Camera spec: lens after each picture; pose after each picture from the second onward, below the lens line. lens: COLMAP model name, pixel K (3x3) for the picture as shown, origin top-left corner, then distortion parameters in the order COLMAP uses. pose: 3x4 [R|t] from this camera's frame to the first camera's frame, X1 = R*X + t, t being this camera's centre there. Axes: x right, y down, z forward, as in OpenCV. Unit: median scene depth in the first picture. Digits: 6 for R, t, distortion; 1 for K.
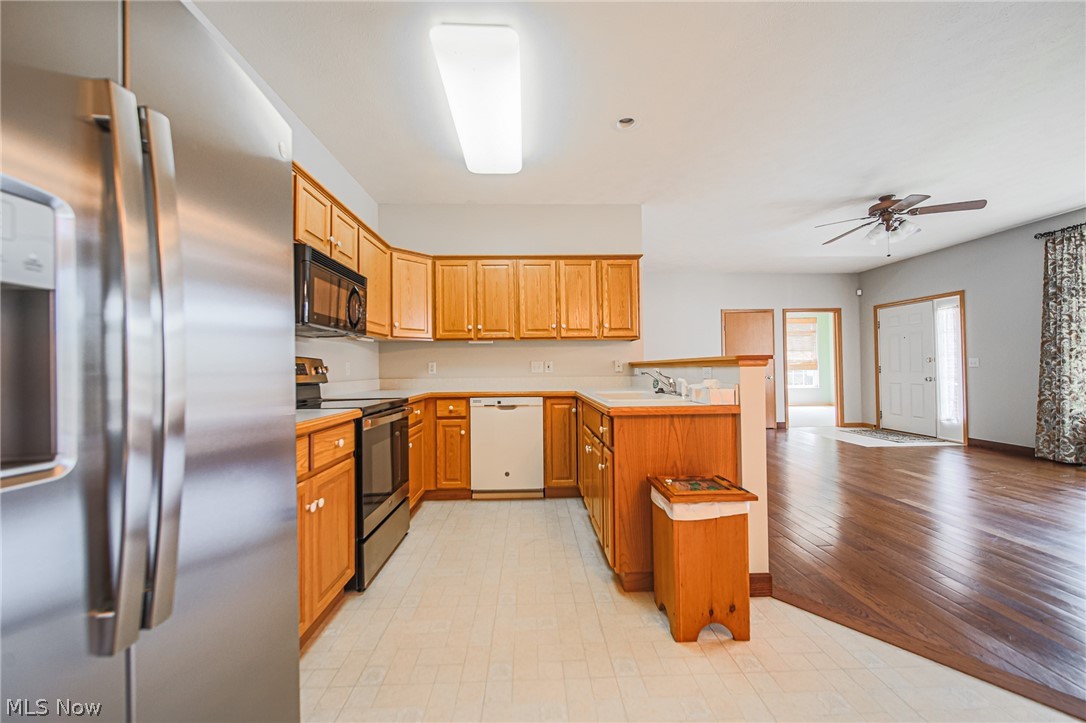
lens RADIAL K [[403.8, 0, 544.8], [0, 403.8, 363.8], [0, 0, 1]] dist [-0.003776, -0.000200]
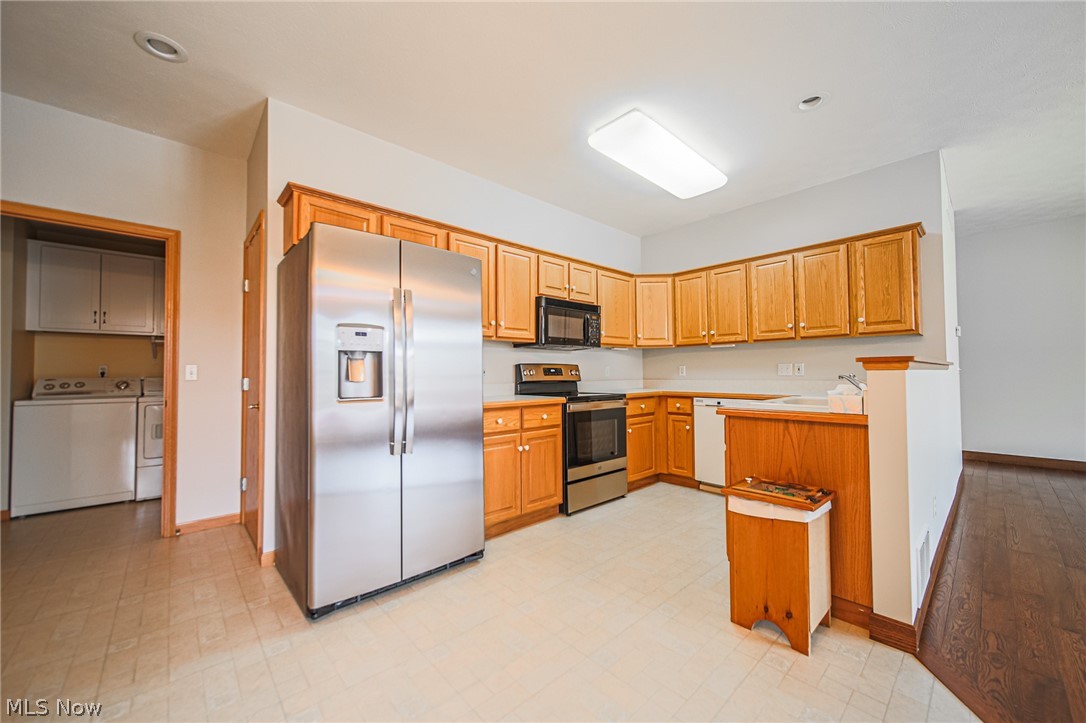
lens RADIAL K [[403.8, 0, 538.9], [0, 403.8, 367.3], [0, 0, 1]] dist [-0.003776, -0.000200]
pose [[0.647880, -0.006404, -0.761715, 0.388303], [0.010419, 0.999946, 0.000455, -0.004111], [0.761671, -0.008232, 0.647912, -0.049911]]
